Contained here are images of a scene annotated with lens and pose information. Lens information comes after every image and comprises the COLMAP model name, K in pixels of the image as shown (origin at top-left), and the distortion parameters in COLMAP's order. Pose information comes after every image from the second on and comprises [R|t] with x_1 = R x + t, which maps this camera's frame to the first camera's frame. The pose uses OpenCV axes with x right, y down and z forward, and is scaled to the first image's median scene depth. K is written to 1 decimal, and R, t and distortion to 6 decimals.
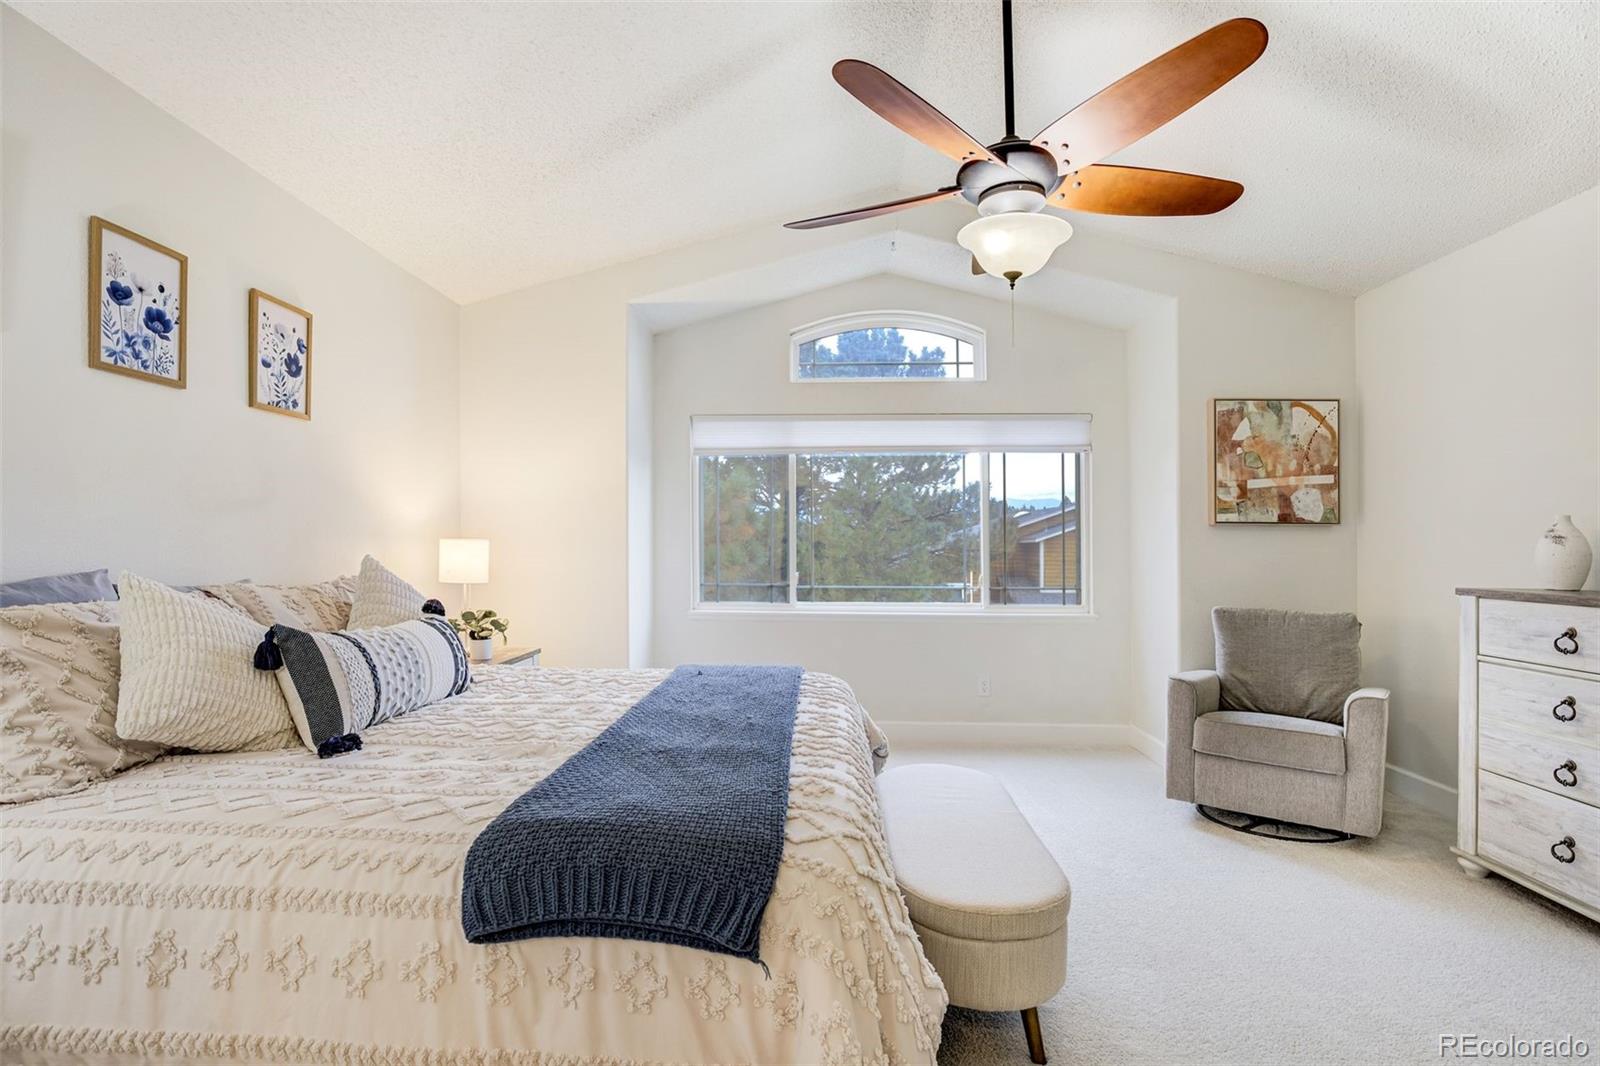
lens RADIAL K [[779.8, 0, 800.0], [0, 779.8, 533.0], [0, 0, 1]] dist [-0.014251, 0.000629]
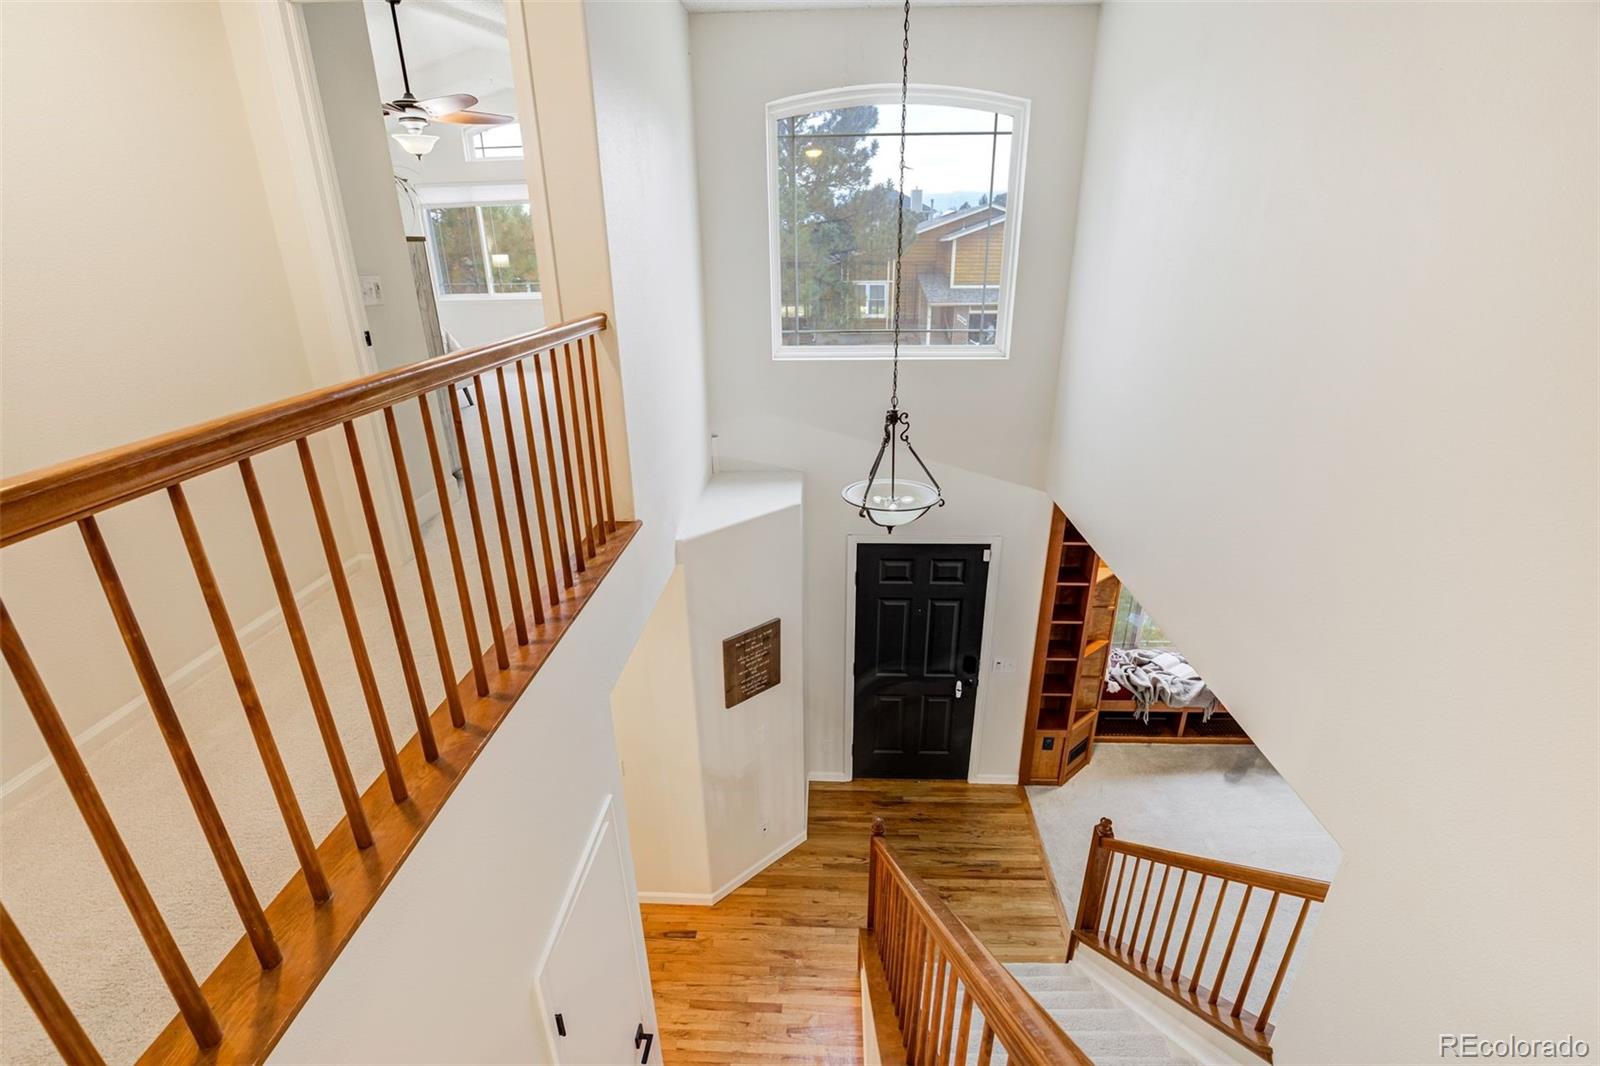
lens RADIAL K [[729.9, 0, 800.0], [0, 729.9, 533.0], [0, 0, 1]] dist [-0.001046, -0.000047]
pose [[0.999893, -0.008139, -0.012119, 0.942561], [0.012172, 0.923160, 0.384223, -0.053241], [0.008061, -0.384329, 0.923161, -1.033805]]
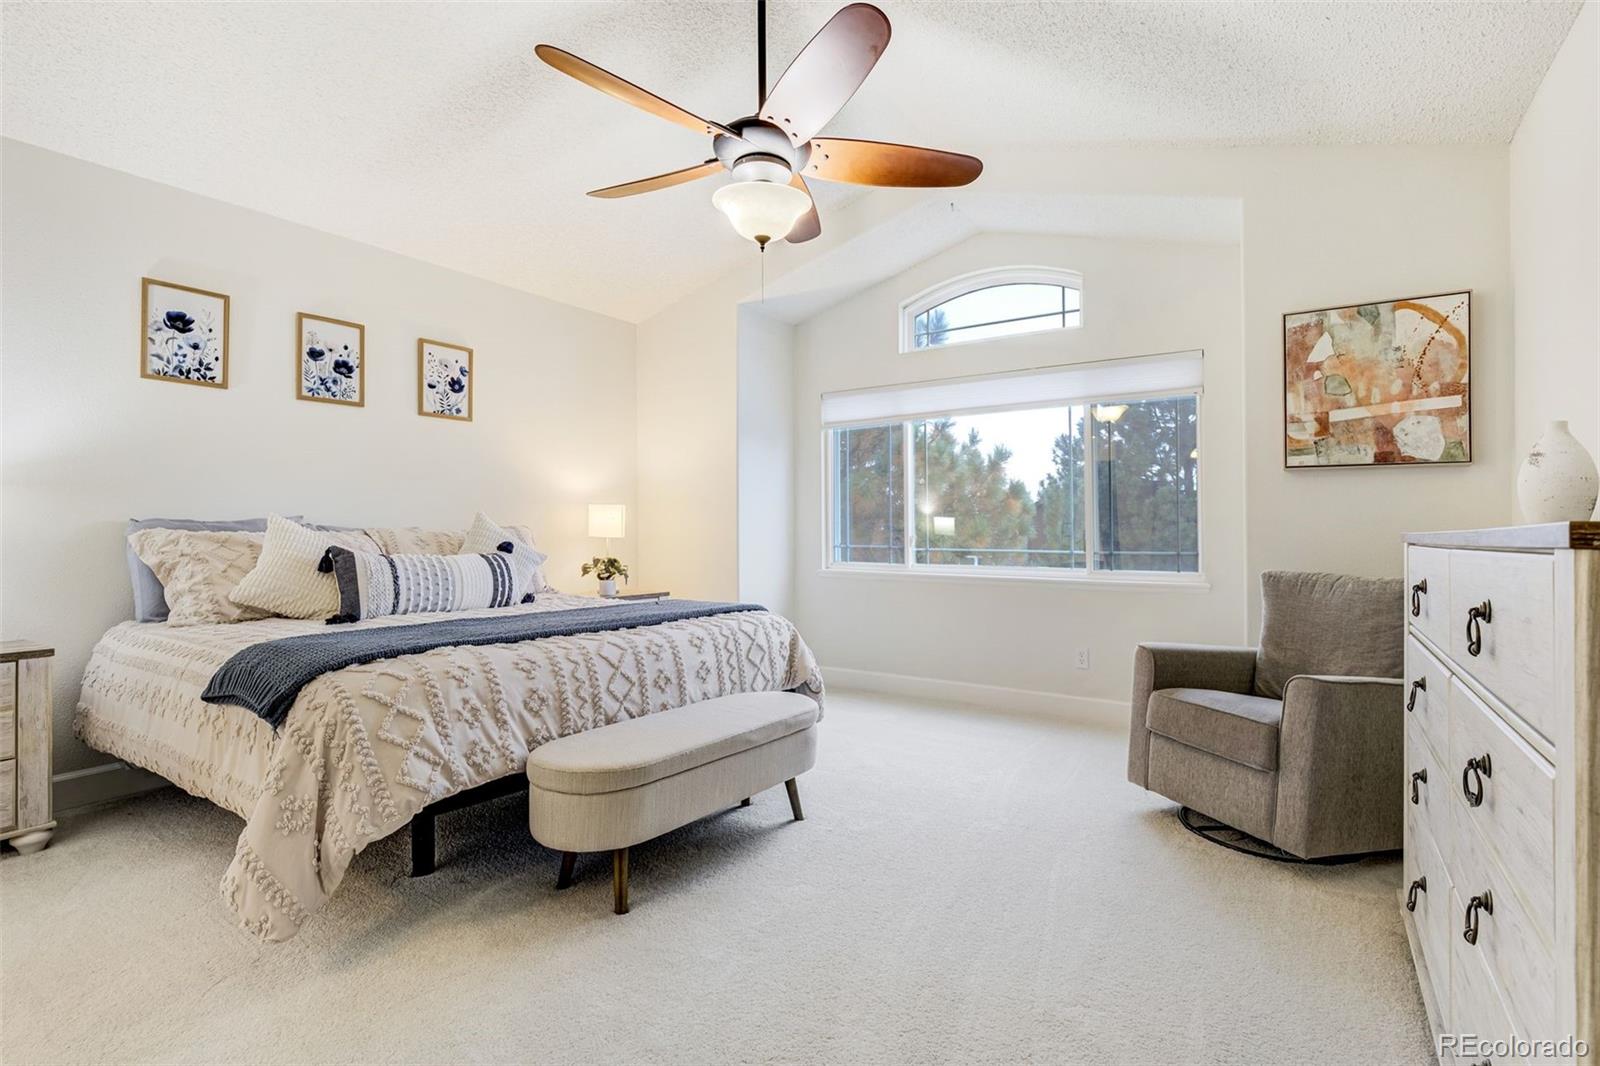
lens RADIAL K [[764.8, 0, 827.9], [0, 764.8, 522.7], [0, 0, 1]] dist [-0.013375, -0.000134]
pose [[0.858426, -0.005025, -0.512913, 0.541443], [0.009741, 0.999931, 0.006505, 0.034962], [0.512845, -0.010581, 0.858416, 0.078764]]
